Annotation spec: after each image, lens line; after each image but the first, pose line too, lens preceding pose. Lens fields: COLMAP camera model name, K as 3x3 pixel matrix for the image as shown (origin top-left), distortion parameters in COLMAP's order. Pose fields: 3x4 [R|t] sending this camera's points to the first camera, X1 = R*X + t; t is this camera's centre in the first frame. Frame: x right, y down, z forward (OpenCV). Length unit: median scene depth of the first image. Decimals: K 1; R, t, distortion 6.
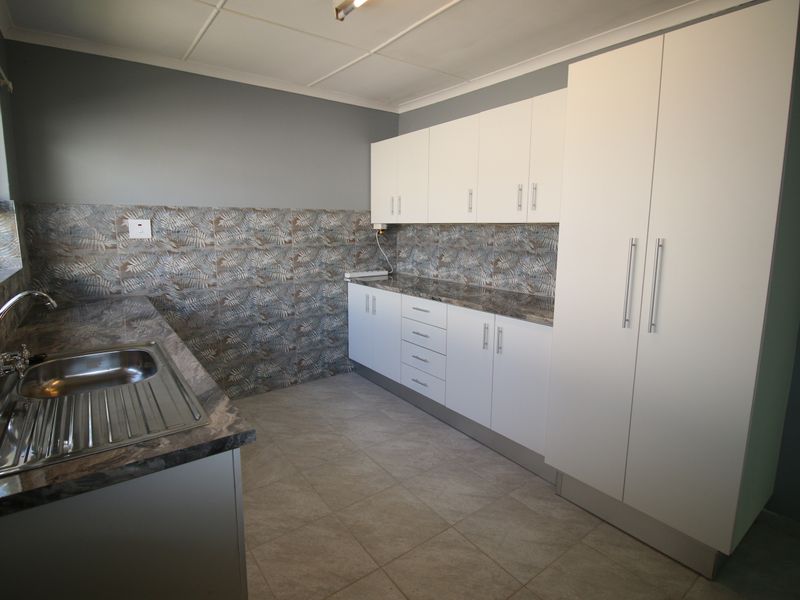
lens RADIAL K [[414.4, 0, 397.6], [0, 414.4, 285.4], [0, 0, 1]] dist [0.000396, -0.013492]
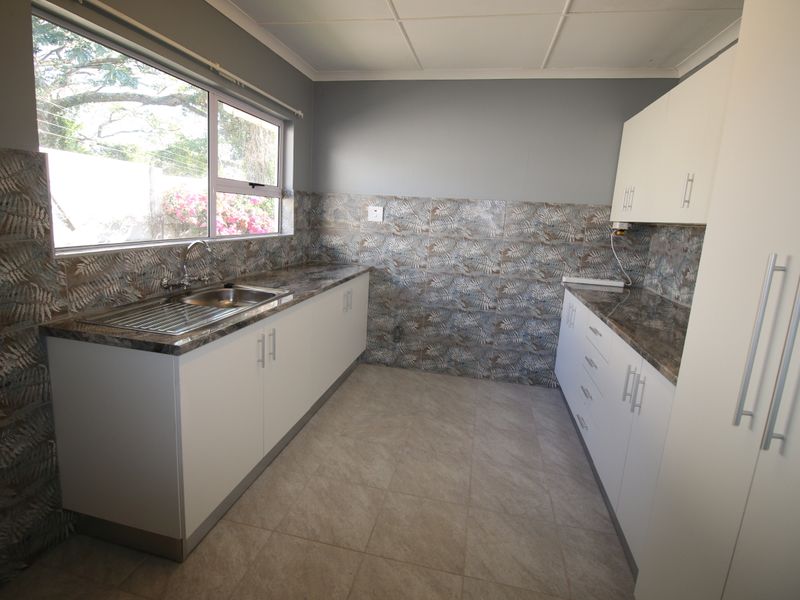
lens RADIAL K [[414.4, 0, 397.6], [0, 414.4, 285.4], [0, 0, 1]] dist [0.000396, -0.013492]
pose [[0.655661, 0.162178, -0.737433, 0.352600], [-0.160526, 0.984273, 0.073738, -0.022499], [0.737794, 0.070030, 0.671383, 0.187913]]
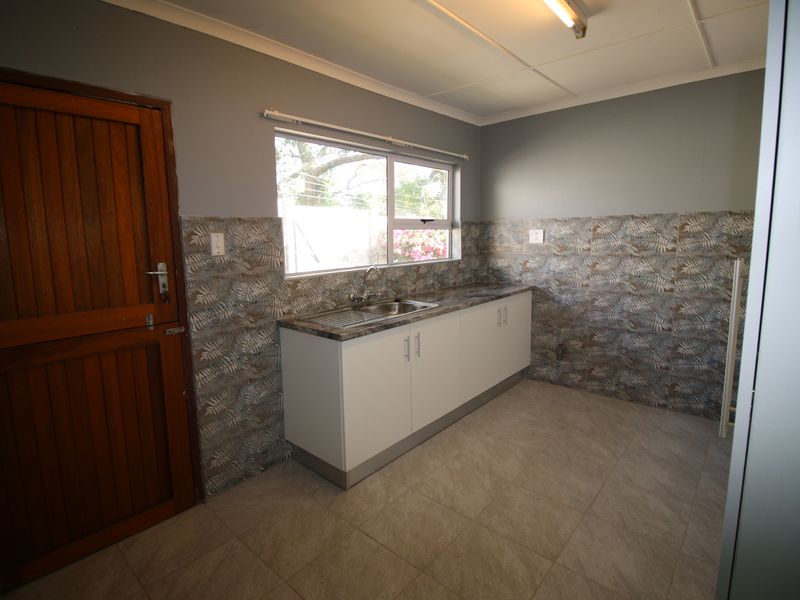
lens RADIAL K [[414.4, 0, 397.6], [0, 414.4, 285.4], [0, 0, 1]] dist [0.000396, -0.013492]
pose [[0.204493, 0.113055, -0.972317, 0.550136], [-0.120093, 0.988702, 0.089702, -0.040688], [0.971473, 0.098425, 0.215760, 0.252754]]
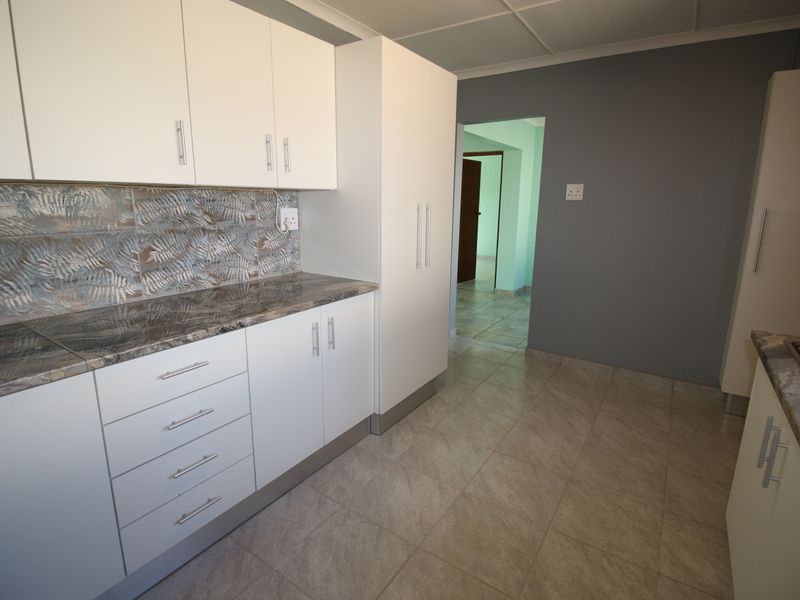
lens RADIAL K [[414.4, 0, 397.6], [0, 414.4, 285.4], [0, 0, 1]] dist [0.000396, -0.013492]
pose [[-0.323341, -0.203425, 0.924159, -0.414488], [0.119409, 0.960042, 0.253102, -0.116954], [-0.938718, 0.192191, -0.286130, 0.843297]]
